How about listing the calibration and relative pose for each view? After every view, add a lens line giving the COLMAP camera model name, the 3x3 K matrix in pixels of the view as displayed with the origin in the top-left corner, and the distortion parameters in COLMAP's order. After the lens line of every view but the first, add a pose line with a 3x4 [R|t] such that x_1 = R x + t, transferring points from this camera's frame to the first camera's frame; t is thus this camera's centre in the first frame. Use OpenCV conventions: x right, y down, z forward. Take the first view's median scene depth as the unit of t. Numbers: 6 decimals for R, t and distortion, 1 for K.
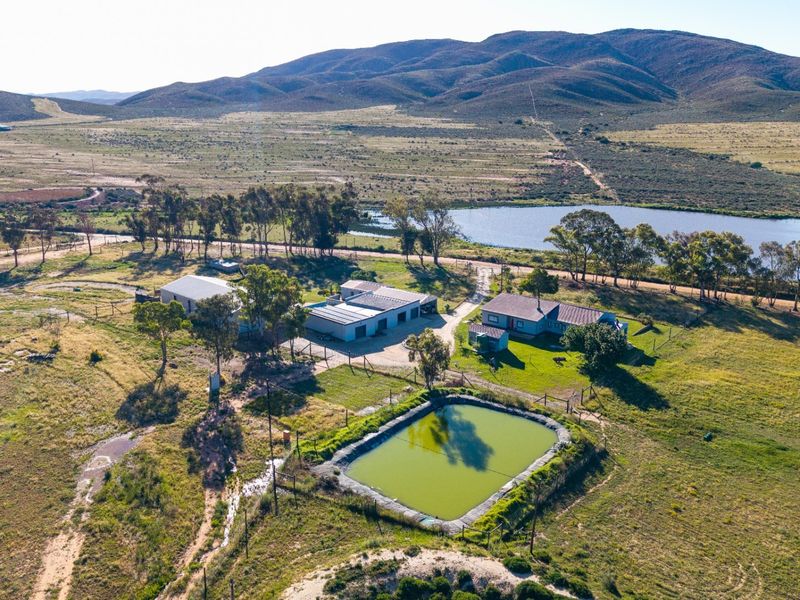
lens RADIAL K [[709.1, 0, 400.0], [0, 709.1, 300.0], [0, 0, 1]] dist [0.081208, -0.195205]
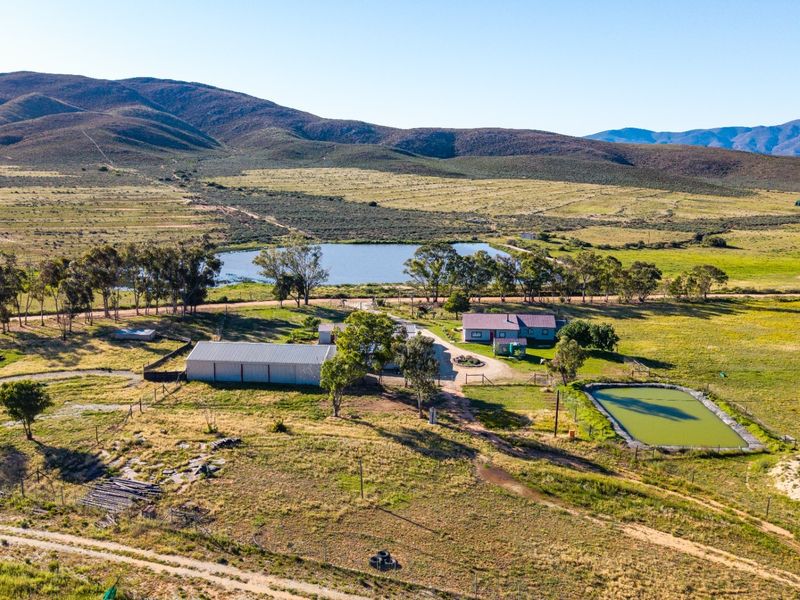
lens RADIAL K [[709.1, 0, 400.0], [0, 709.1, 300.0], [0, 0, 1]] dist [0.081208, -0.195205]
pose [[0.789661, -0.119298, 0.601833, -0.471901], [0.155535, 0.987796, -0.008271, -0.029145], [-0.593502, 0.100138, 0.798579, 0.082767]]
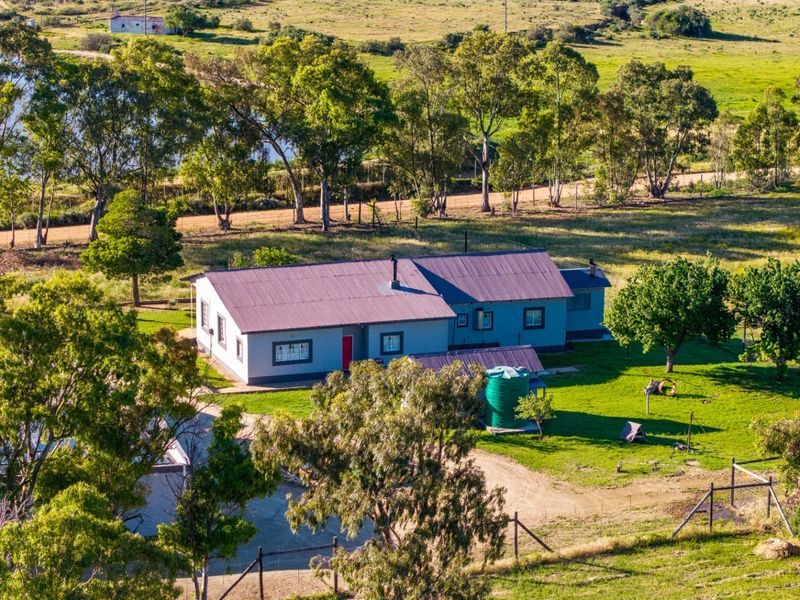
lens RADIAL K [[2131.5, 0, 400.0], [0, 2131.5, 300.0], [0, 0, 1]] dist [-0.034048, -0.523867]
pose [[0.500870, -0.186811, 0.845122, -0.397747], [0.224278, 0.971091, 0.081736, -0.038806], [-0.835960, 0.148604, 0.528288, 0.348593]]
